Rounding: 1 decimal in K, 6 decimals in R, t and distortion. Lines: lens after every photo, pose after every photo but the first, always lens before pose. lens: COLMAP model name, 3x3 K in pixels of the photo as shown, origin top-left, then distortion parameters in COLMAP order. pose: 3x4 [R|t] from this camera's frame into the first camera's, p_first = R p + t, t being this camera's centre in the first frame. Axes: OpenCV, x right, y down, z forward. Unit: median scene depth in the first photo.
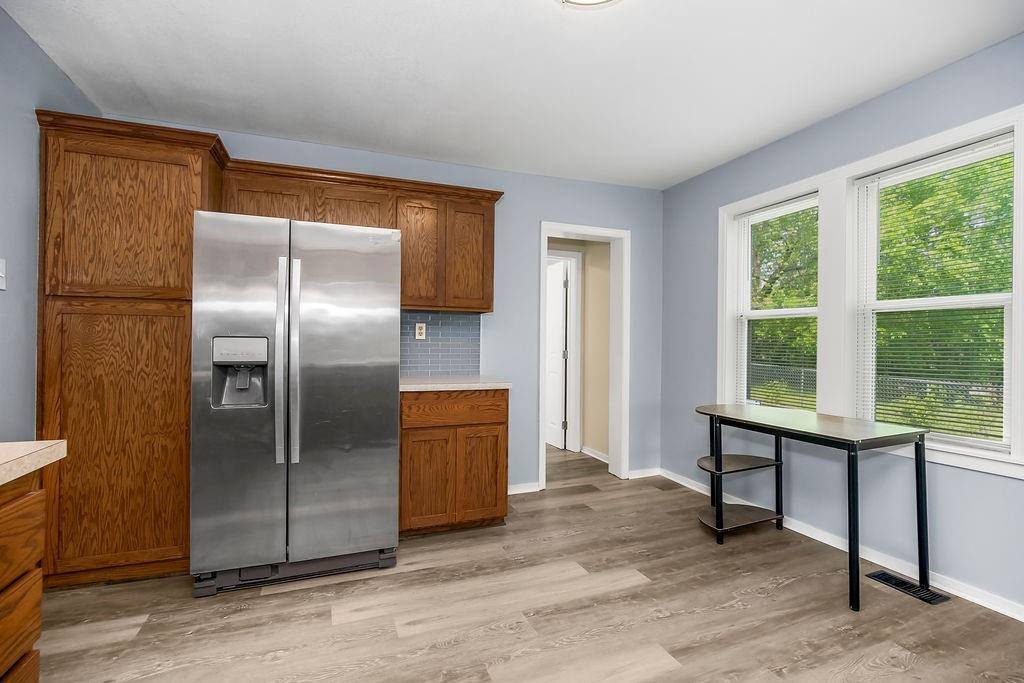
lens RADIAL K [[479.9, 0, 511.3], [0, 479.9, 337.6], [0, 0, 1]] dist [-0.003081, 0.000636]
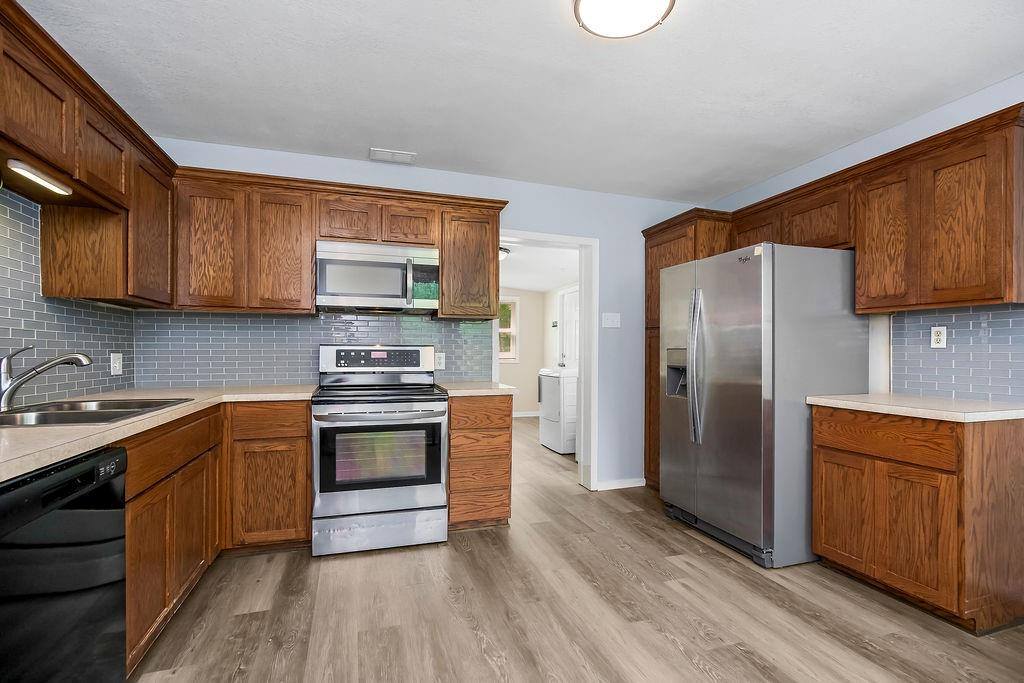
lens RADIAL K [[479.9, 0, 511.4], [0, 479.9, 350.9], [0, 0, 1]] dist [-0.003081, 0.000636]
pose [[-0.060519, -0.007654, -0.998138, 0.807065], [0.008773, 0.999928, -0.008199, 0.010752], [0.998128, -0.009253, -0.060448, 0.508323]]
